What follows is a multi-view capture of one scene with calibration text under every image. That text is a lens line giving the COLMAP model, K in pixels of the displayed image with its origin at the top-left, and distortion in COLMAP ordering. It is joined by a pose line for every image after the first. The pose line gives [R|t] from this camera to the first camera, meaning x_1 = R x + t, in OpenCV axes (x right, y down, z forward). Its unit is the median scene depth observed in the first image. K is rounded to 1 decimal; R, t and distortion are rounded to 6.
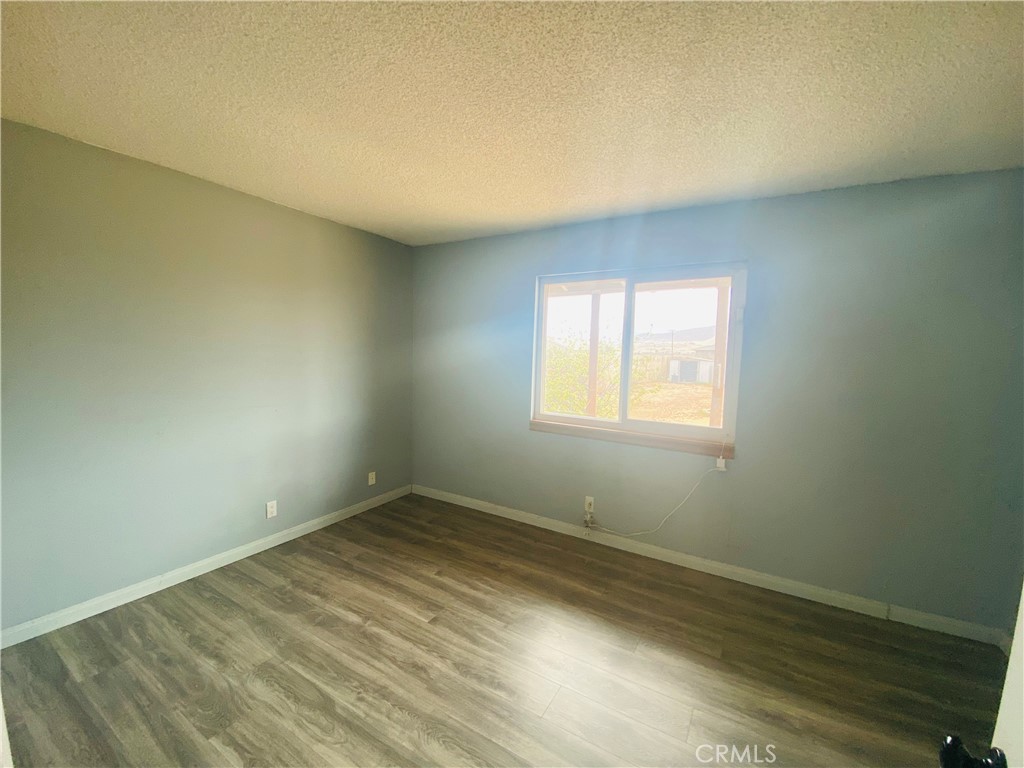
lens RADIAL K [[412.0, 0, 508.8], [0, 412.0, 386.1], [0, 0, 1]] dist [0.027297, -0.029800]
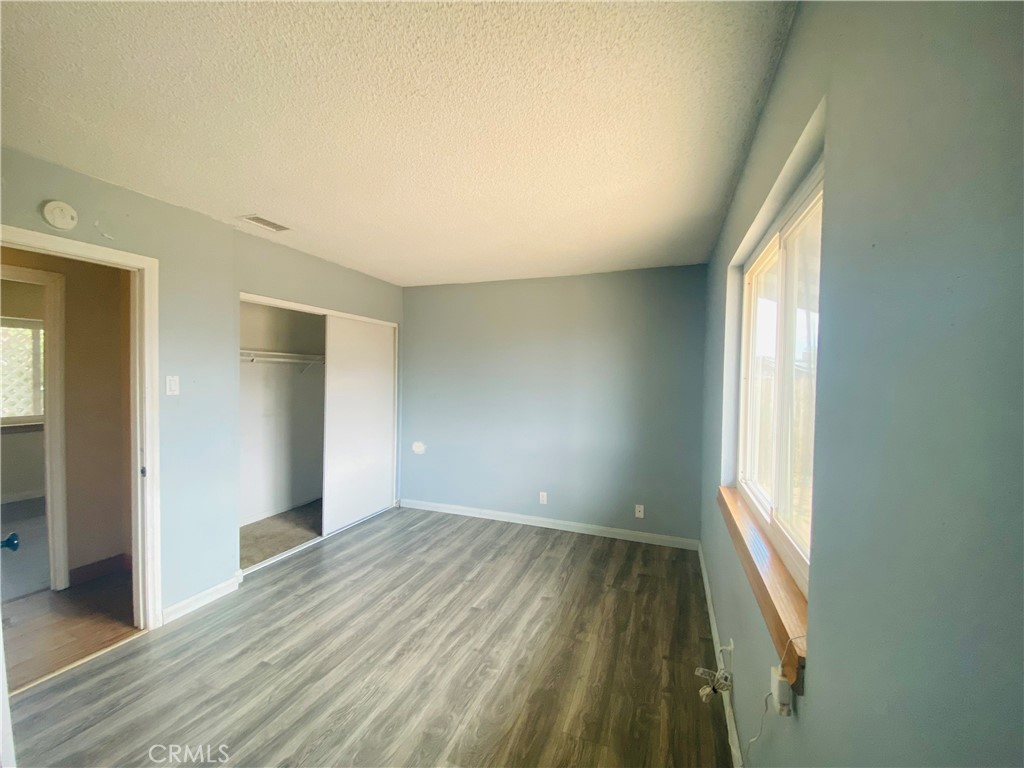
lens RADIAL K [[412.0, 0, 508.8], [0, 412.0, 386.1], [0, 0, 1]] dist [0.027297, -0.029800]
pose [[0.191020, 0.008290, -0.981551, 0.825799], [-0.099731, 0.994954, -0.011006, -0.044557], [0.976507, 0.099994, 0.190883, 0.688192]]
